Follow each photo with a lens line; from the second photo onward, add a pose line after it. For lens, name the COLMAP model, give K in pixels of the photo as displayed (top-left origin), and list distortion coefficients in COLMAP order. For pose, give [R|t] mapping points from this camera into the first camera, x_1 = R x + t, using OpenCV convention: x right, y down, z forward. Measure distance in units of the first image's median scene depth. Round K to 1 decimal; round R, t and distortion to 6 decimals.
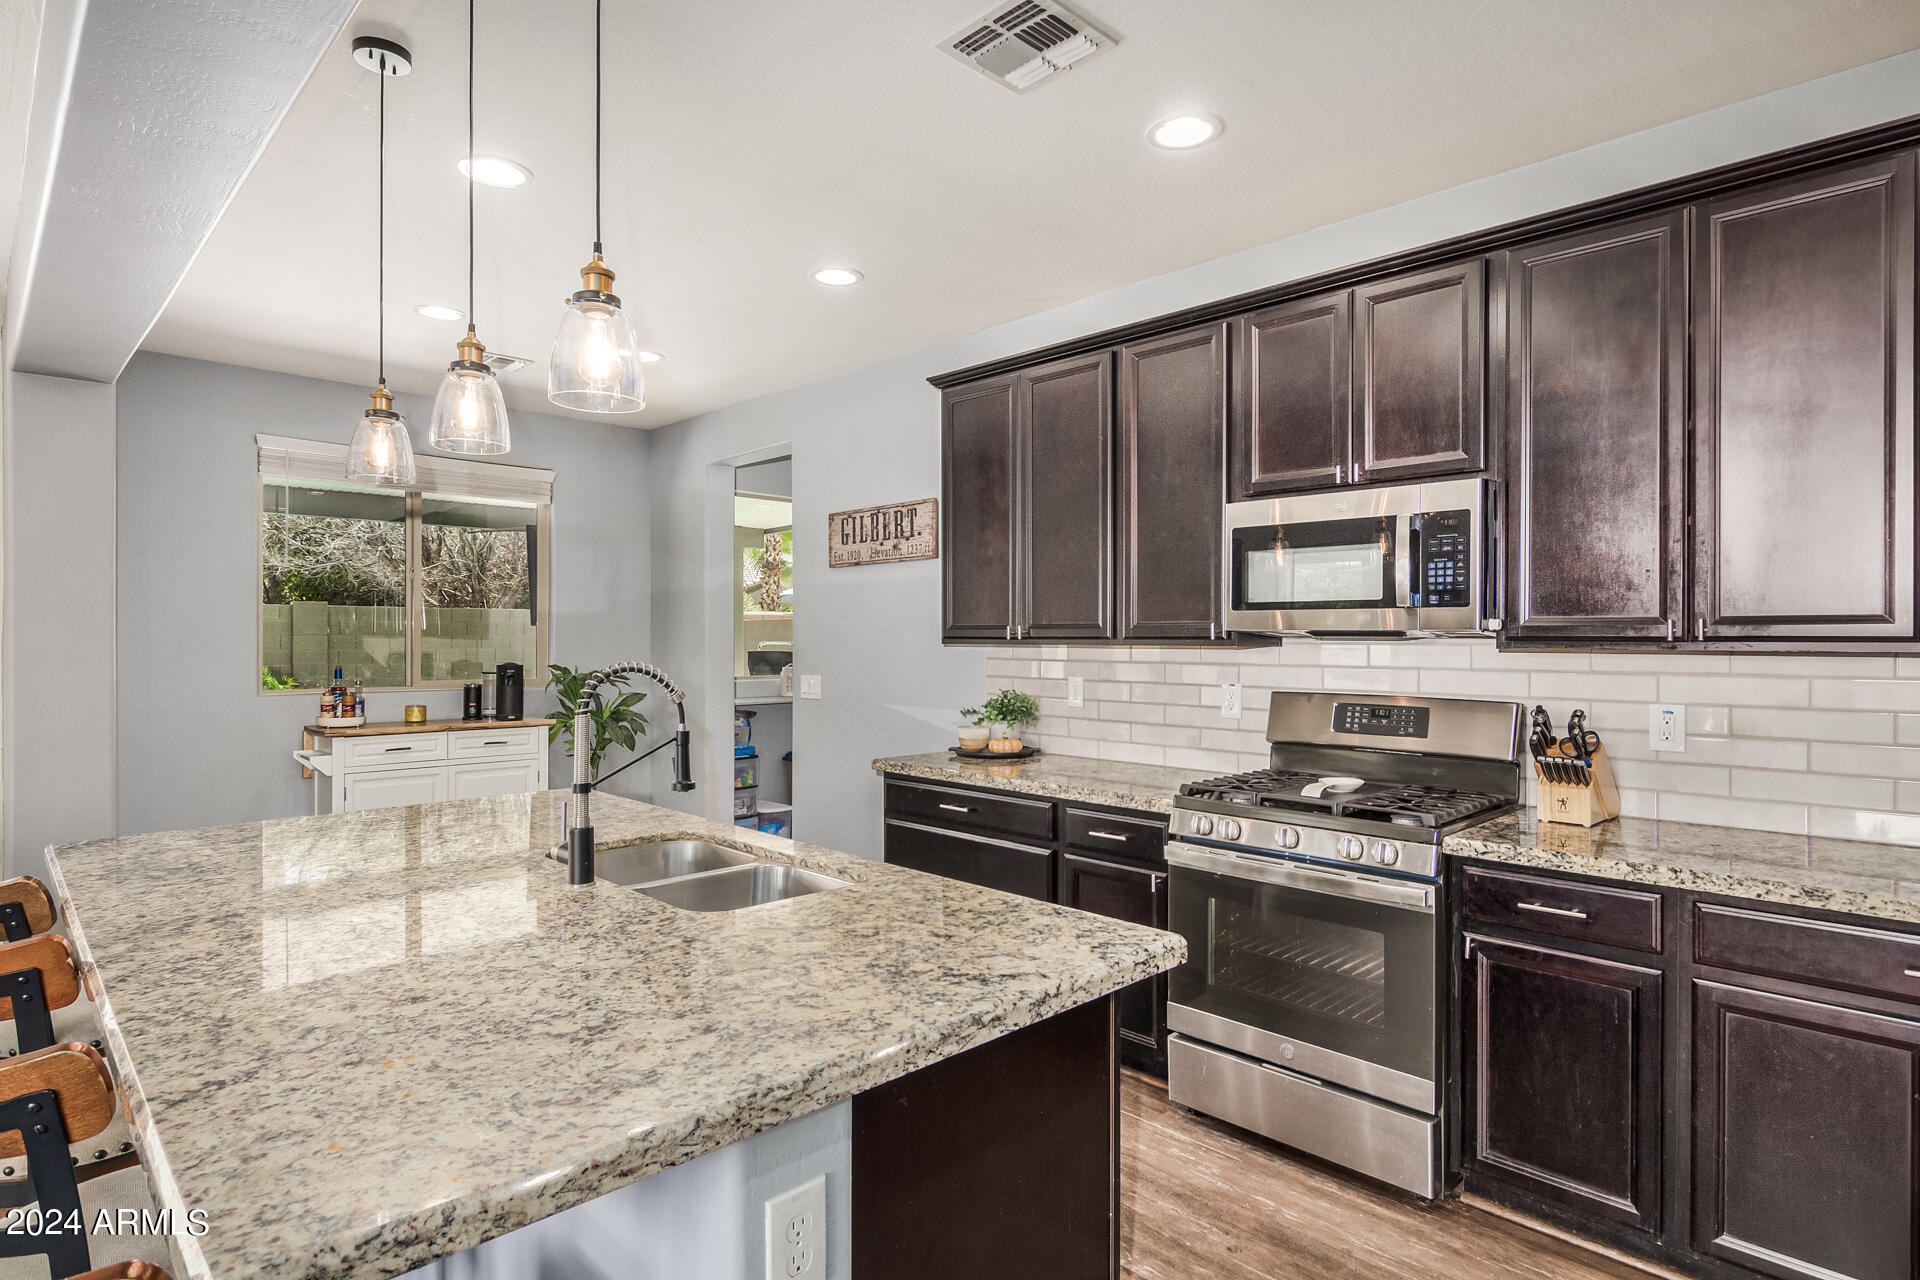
lens RADIAL K [[1010.7, 0, 960.0], [0, 1010.7, 640.0], [0, 0, 1]] dist [0.000363, 0.000012]
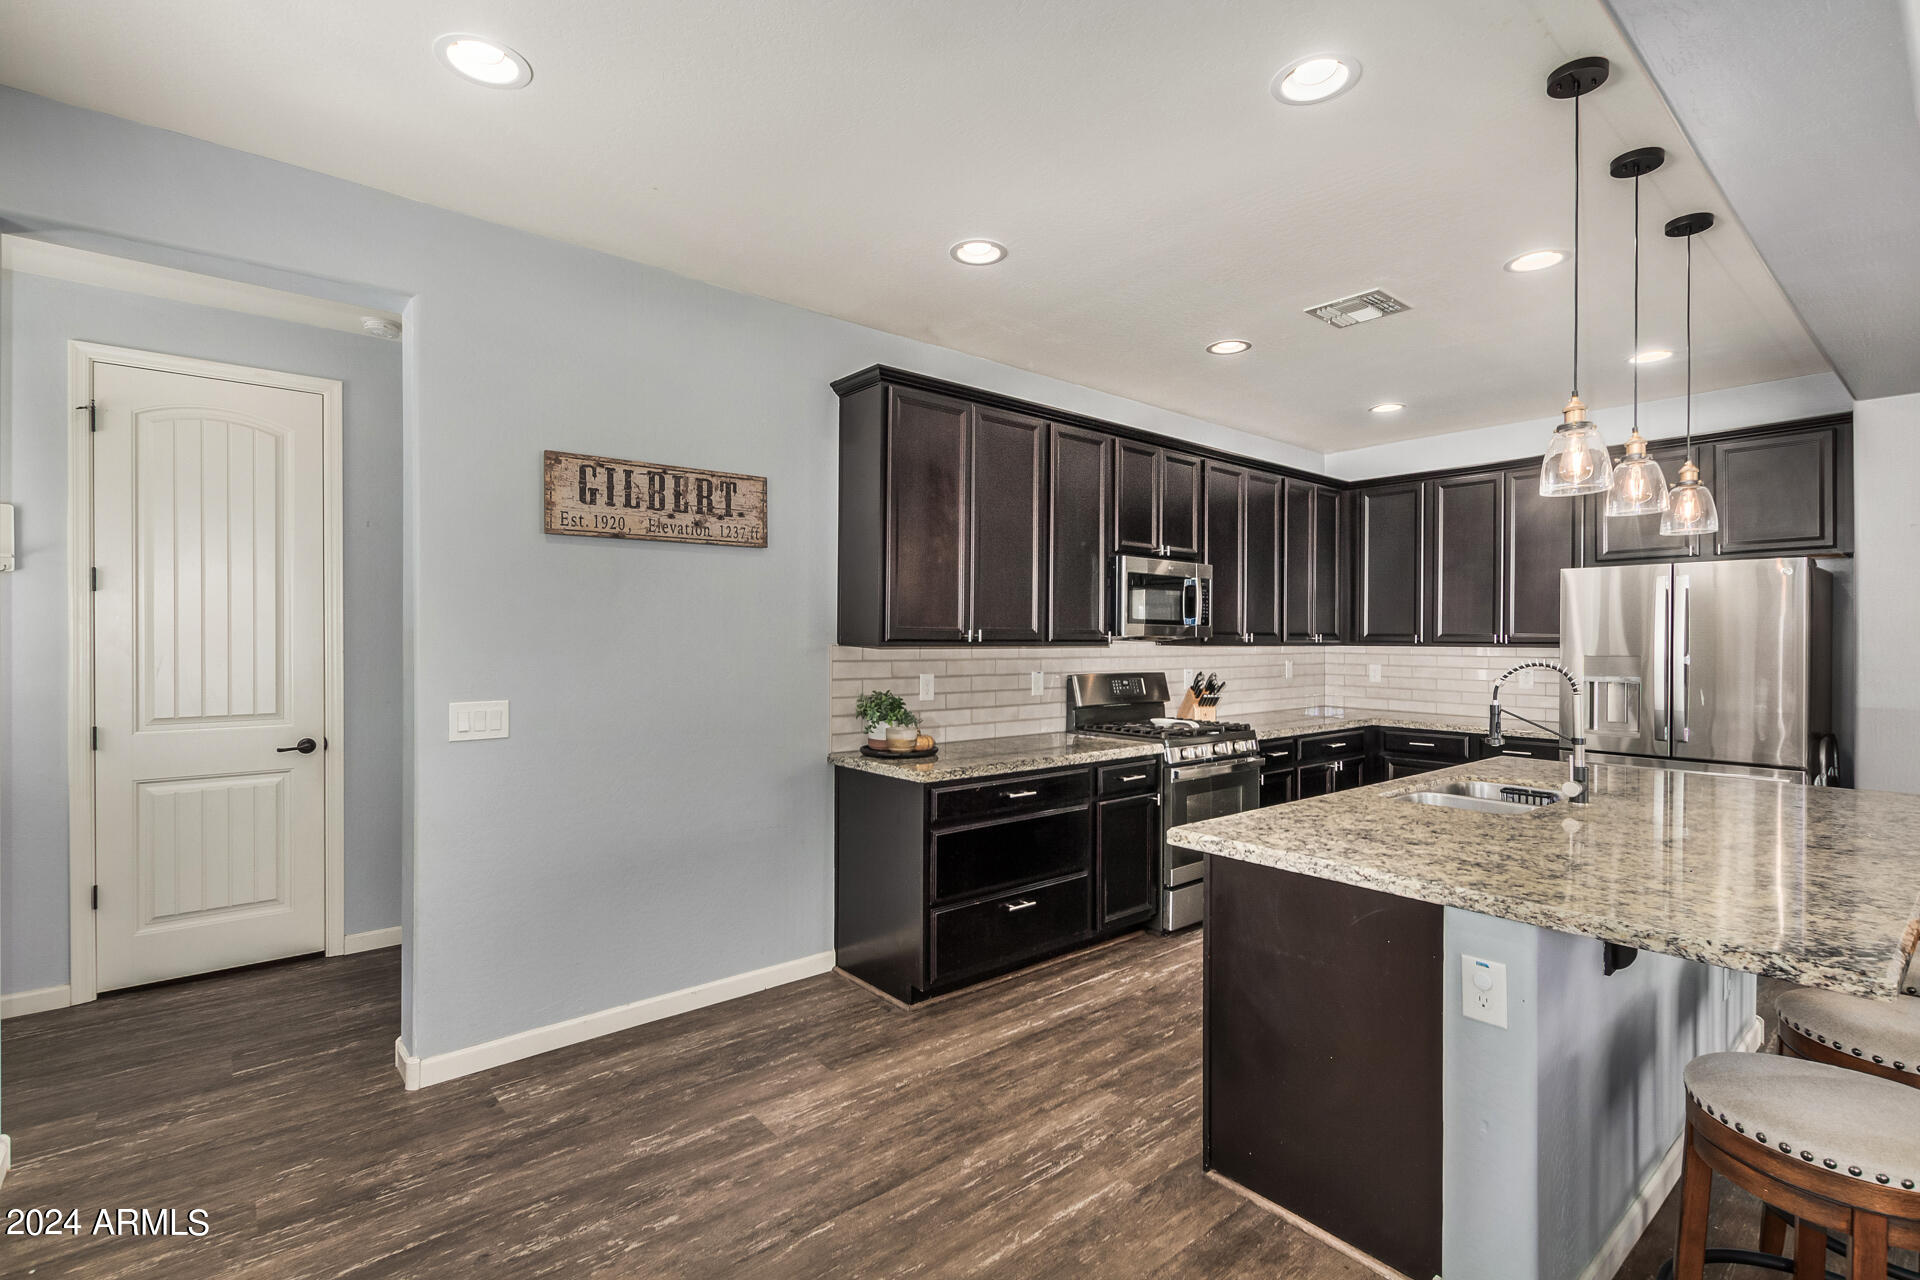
lens RADIAL K [[869.6, 0, 960.0], [0, 869.6, 640.0], [0, 0, 1]] dist [0.000142, -0.000022]
pose [[0.076377, -0.008970, 0.997039, -0.732092], [-0.004177, 0.999948, 0.009316, -0.010010], [-0.997070, -0.004876, 0.076336, 0.759954]]
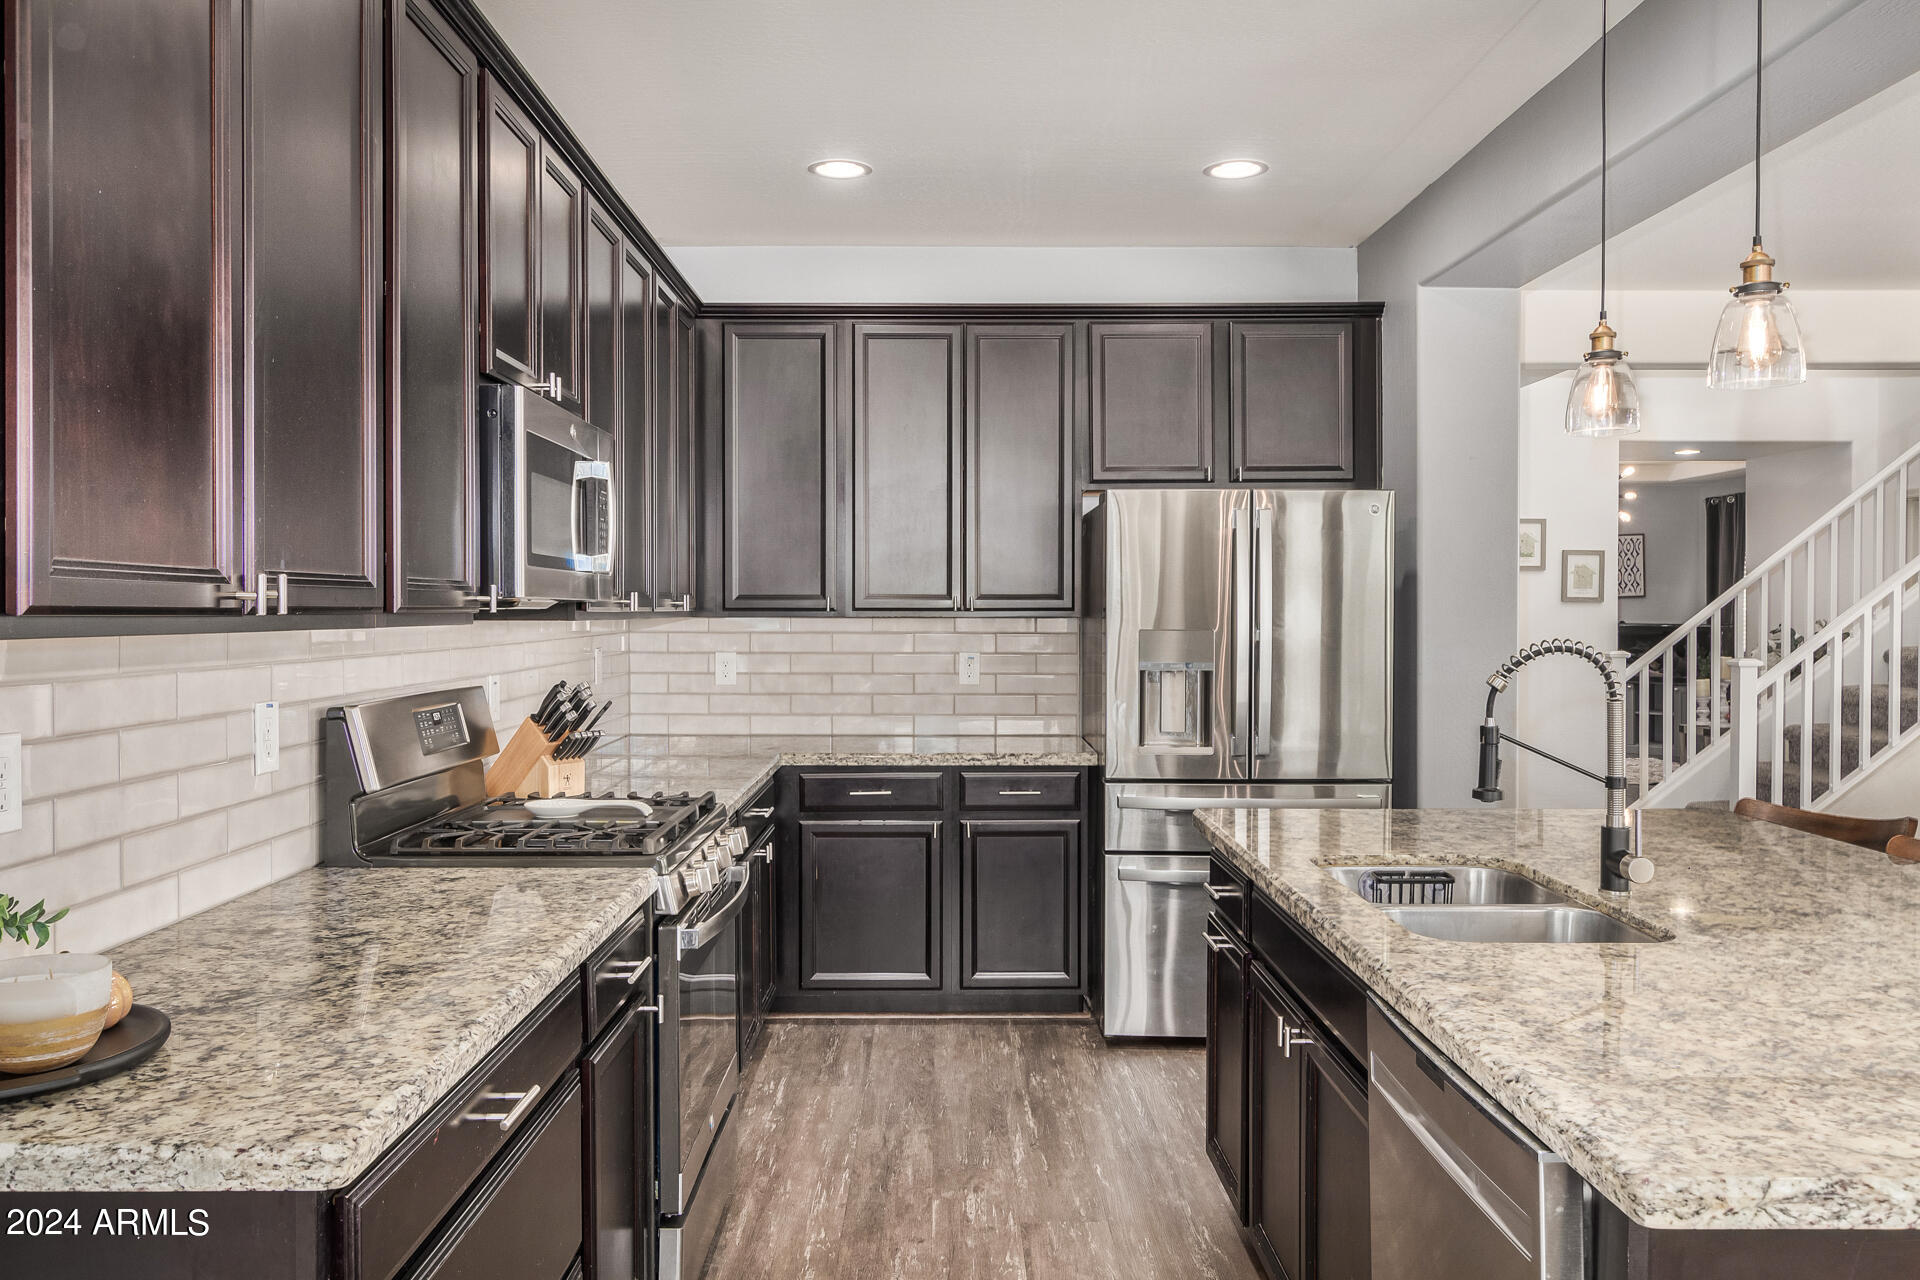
lens RADIAL K [[1449.8, 0, 960.0], [0, 1449.8, 640.0], [0, 0, 1]] dist [-0.002739, -0.000444]
pose [[-0.721186, -0.023454, 0.692344, -0.341173], [-0.006433, 0.999610, 0.027162, -0.006195], [-0.692712, 0.015135, -0.721056, 0.951585]]
